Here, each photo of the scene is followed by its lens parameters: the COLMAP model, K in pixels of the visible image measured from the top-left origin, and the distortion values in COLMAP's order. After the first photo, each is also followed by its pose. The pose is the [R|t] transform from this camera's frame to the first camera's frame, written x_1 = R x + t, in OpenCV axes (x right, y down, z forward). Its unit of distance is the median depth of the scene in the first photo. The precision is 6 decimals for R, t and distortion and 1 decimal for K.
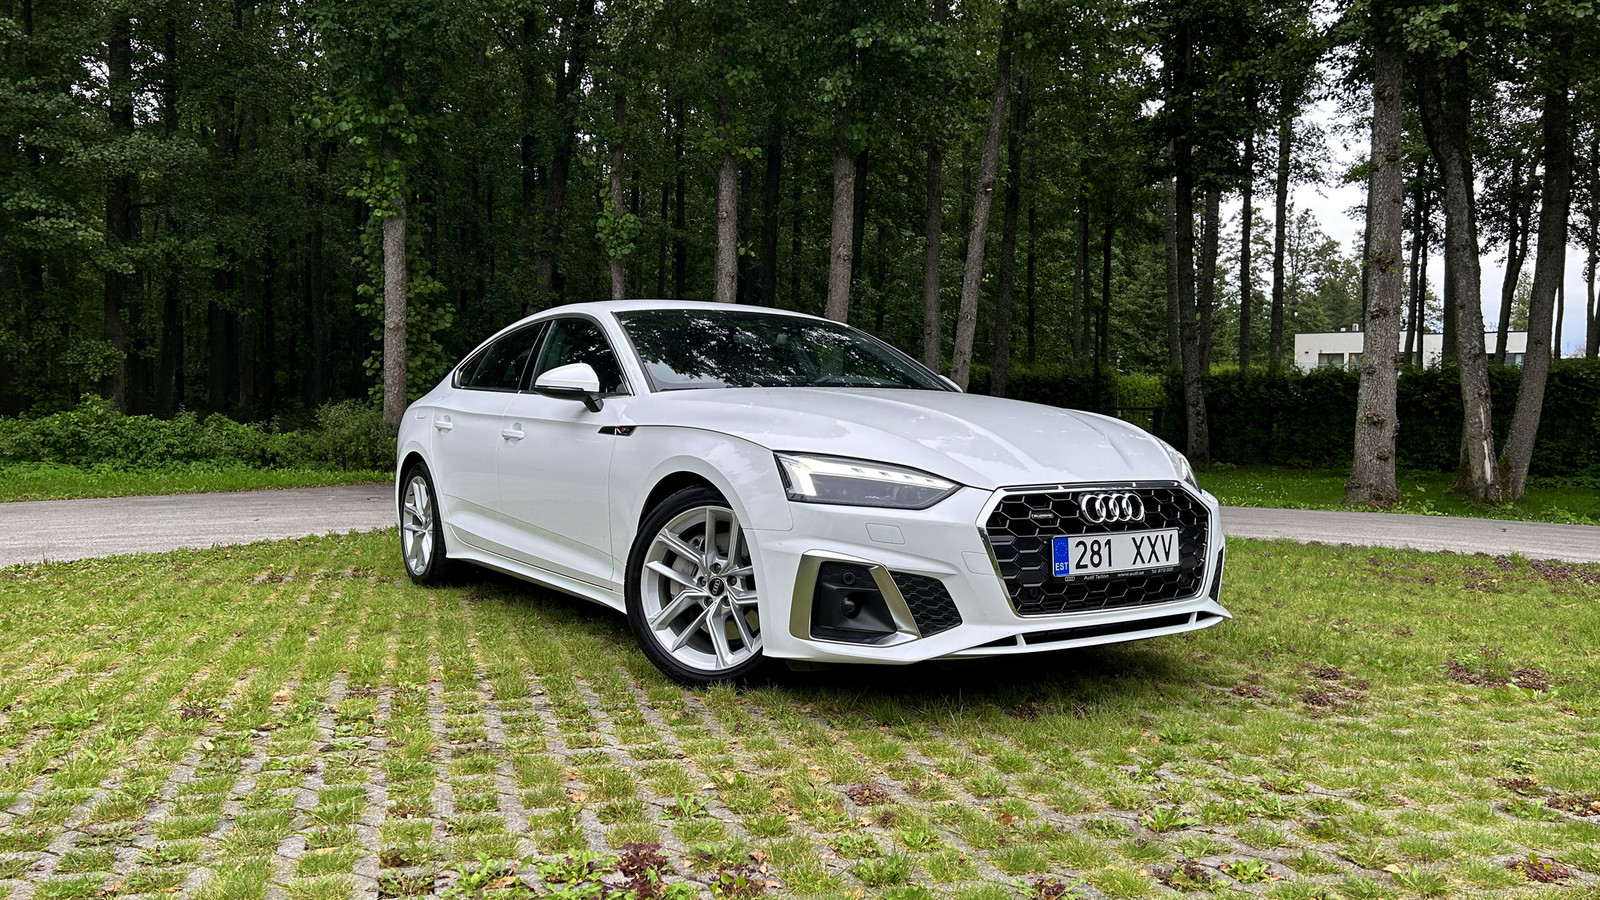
lens RADIAL K [[1209.2, 0, 809.3], [0, 1209.2, 433.4], [0, 0, 1]] dist [0.048446, -0.040465]
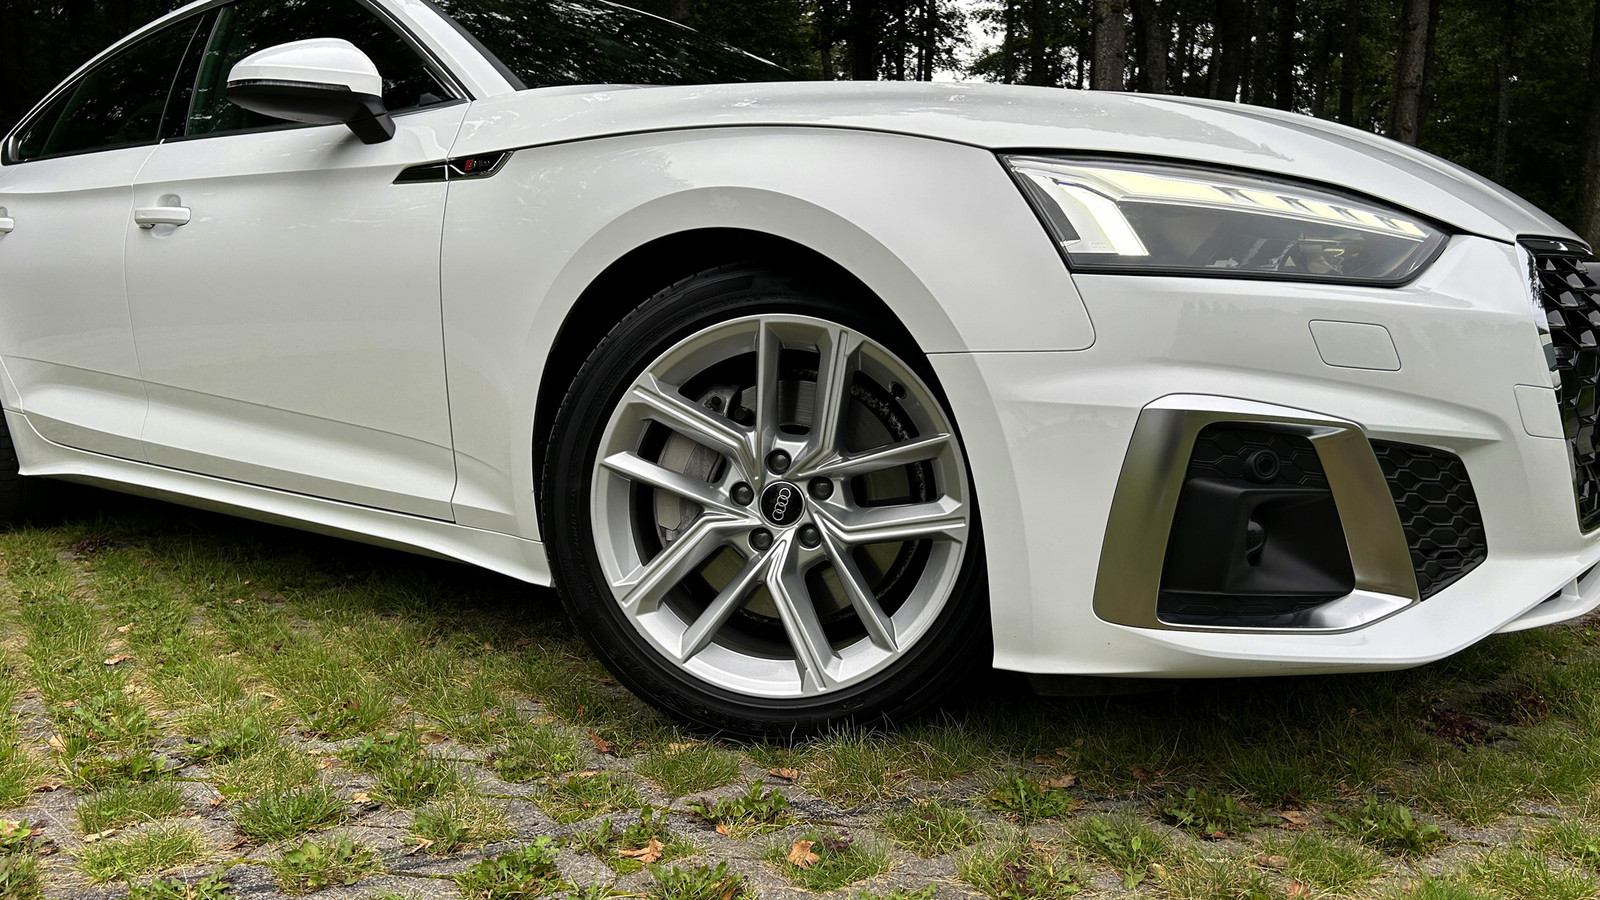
lens RADIAL K [[1209.2, 0, 803.0], [0, 1209.2, 460.1], [0, 0, 1]] dist [0.048446, -0.040465]
pose [[0.955773, -0.046591, 0.290392, -0.193060], [0.015570, 0.994004, 0.108233, 0.065471], [-0.293693, -0.098924, 0.950767, 0.595162]]
